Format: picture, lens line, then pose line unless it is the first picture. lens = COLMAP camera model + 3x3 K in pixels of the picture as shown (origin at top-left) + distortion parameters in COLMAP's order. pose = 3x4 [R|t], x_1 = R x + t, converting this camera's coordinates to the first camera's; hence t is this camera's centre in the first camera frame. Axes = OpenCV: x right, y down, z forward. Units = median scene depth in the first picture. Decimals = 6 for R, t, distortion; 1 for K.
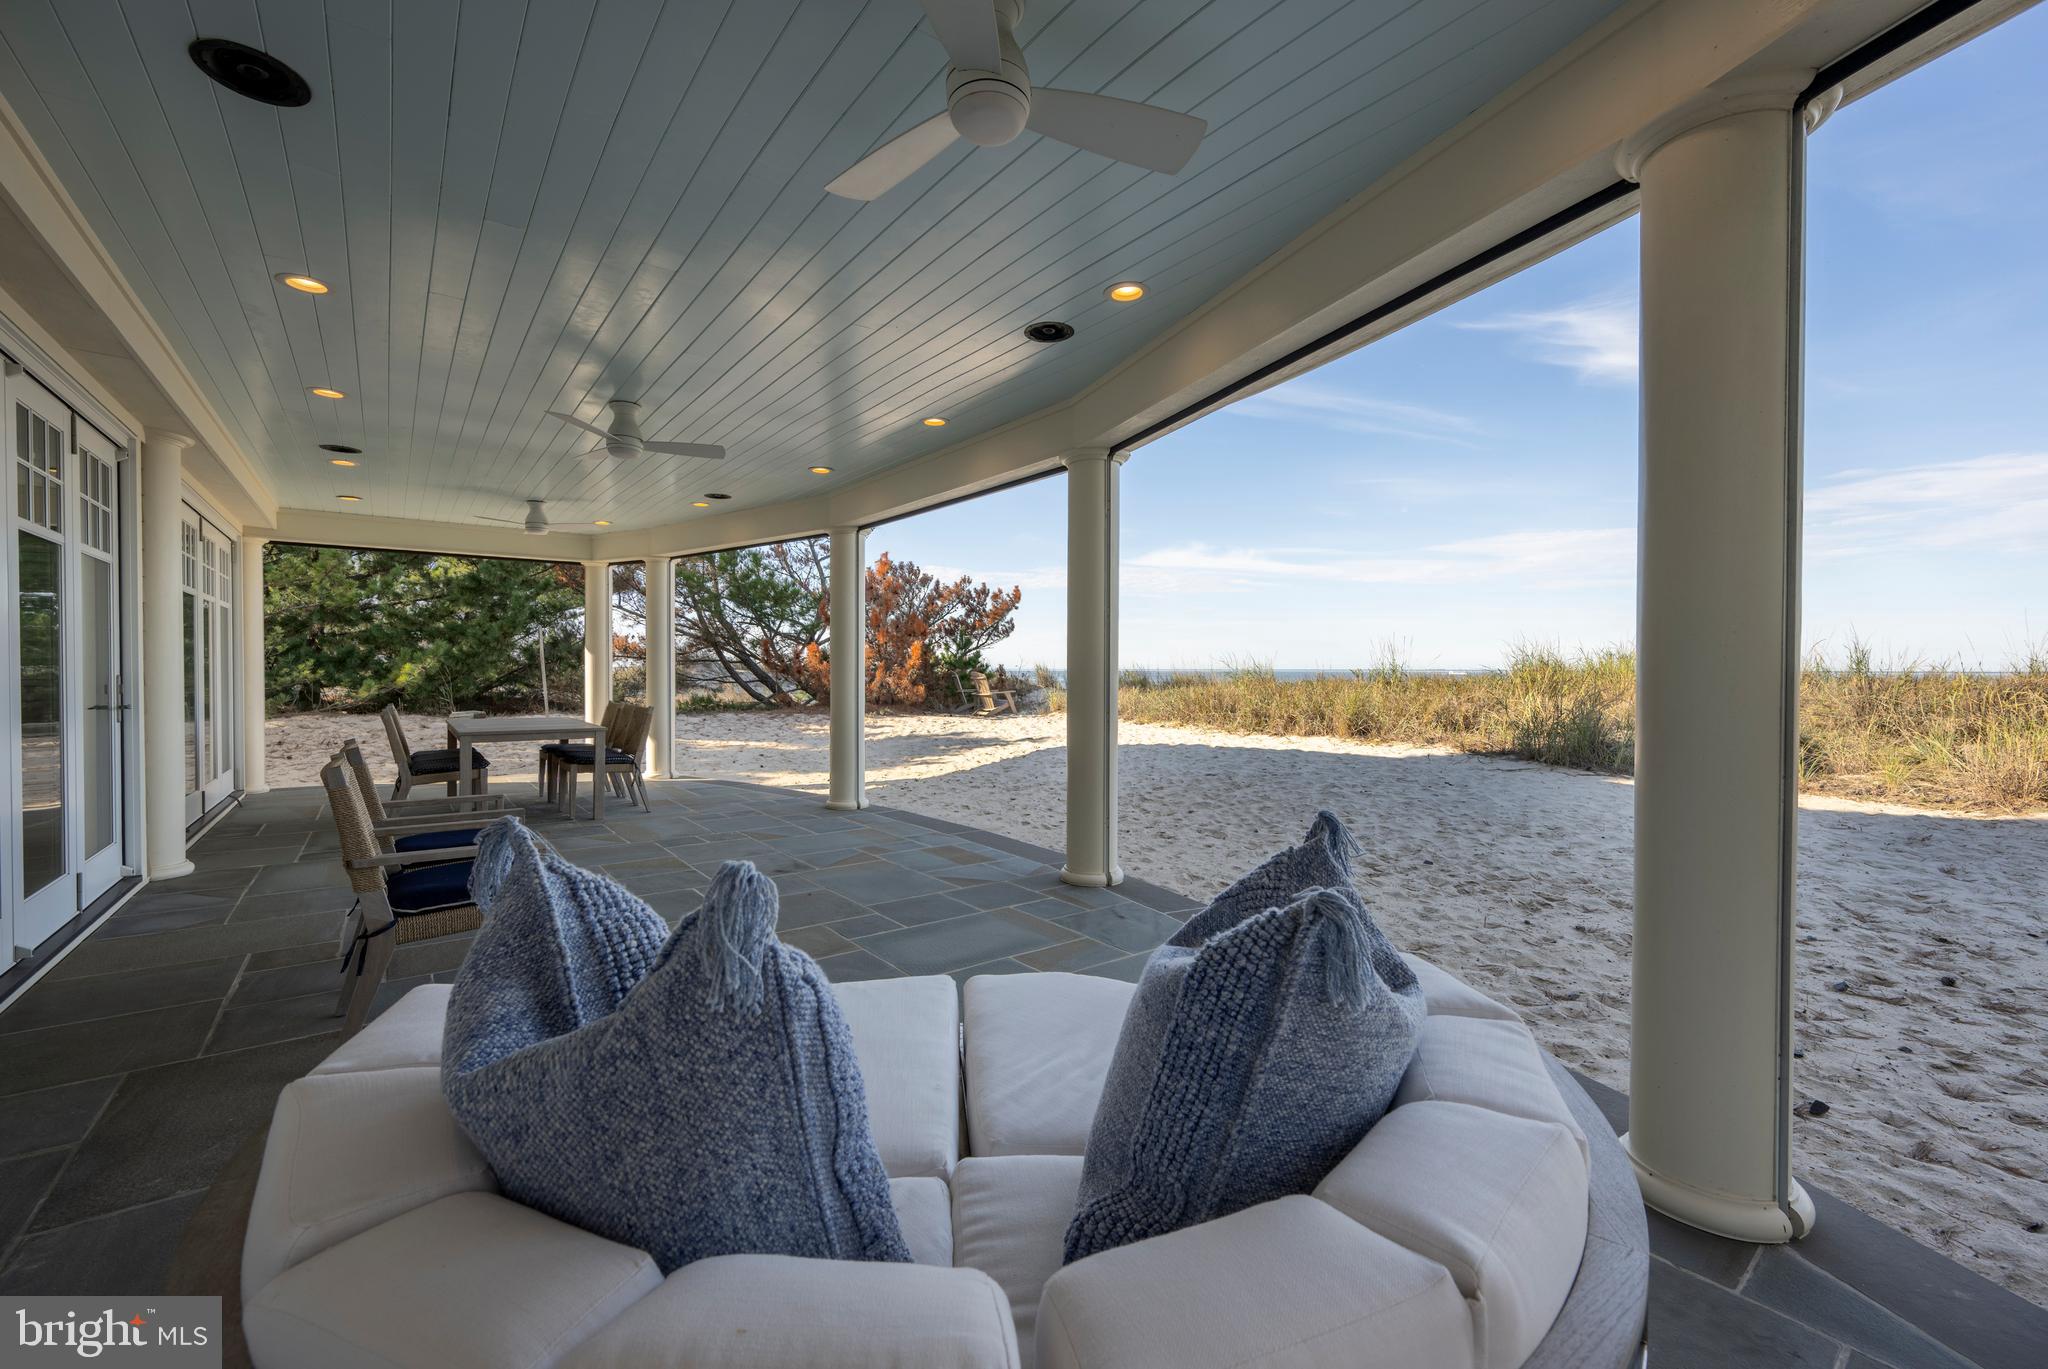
lens RADIAL K [[840.8, 0, 1032.4], [0, 840.8, 680.3], [0, 0, 1]] dist [-0.000604, 0.000026]
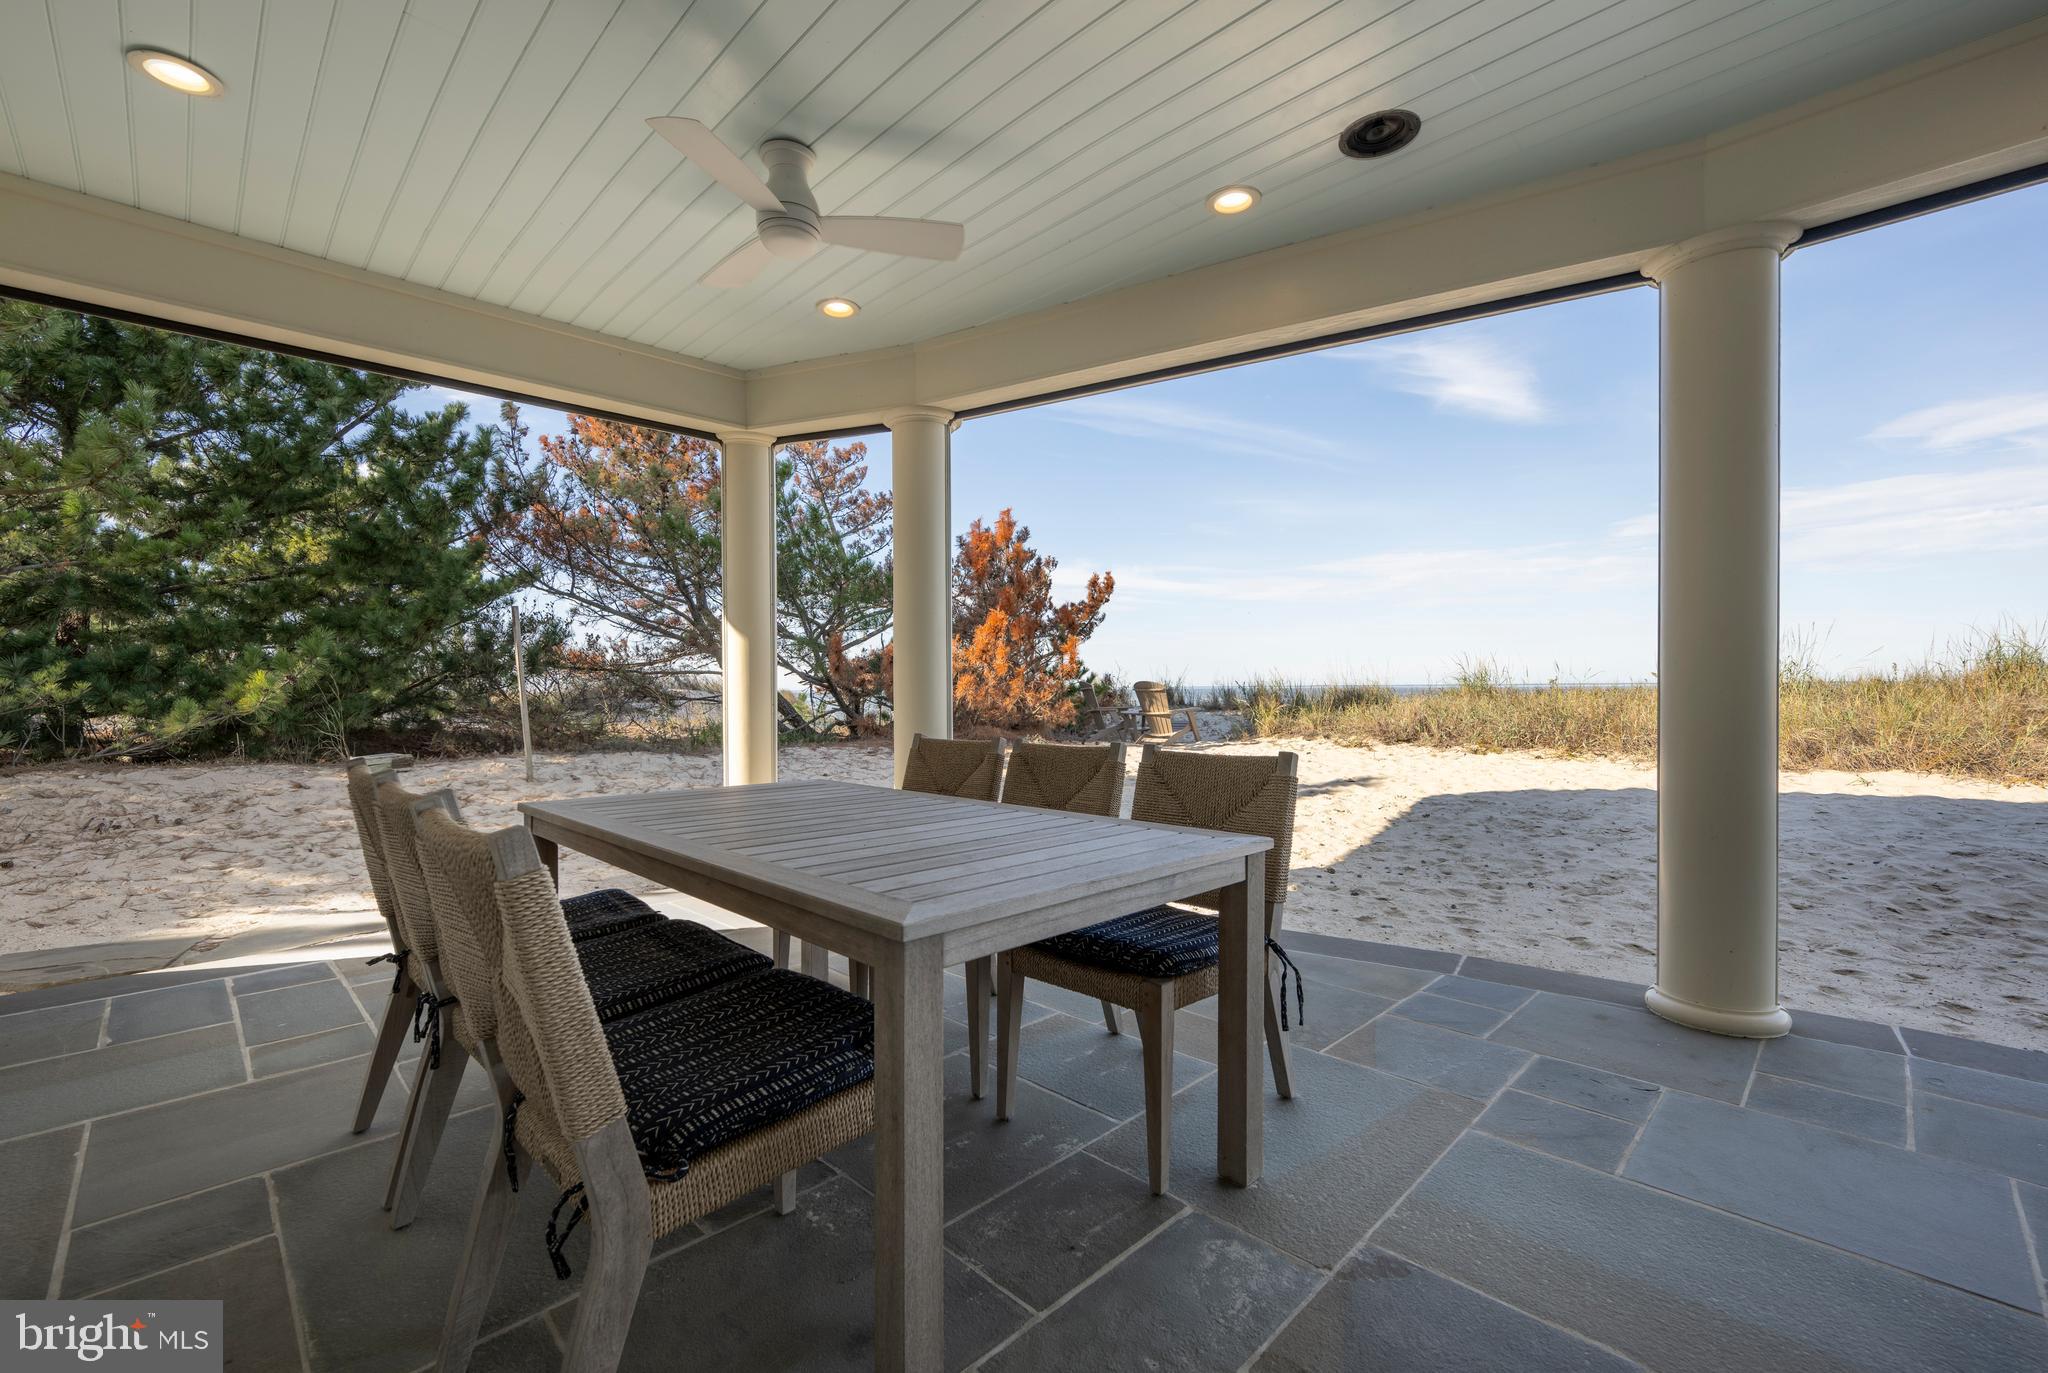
lens RADIAL K [[855.9, 0, 1013.6], [0, 855.9, 696.3], [0, 0, 1]] dist [0.001948, 0.000053]
pose [[0.992572, -0.011952, 0.121074, -0.308608], [0.012554, 0.999912, -0.004203, 0.005145], [-0.121013, 0.005692, 0.992635, 0.367306]]
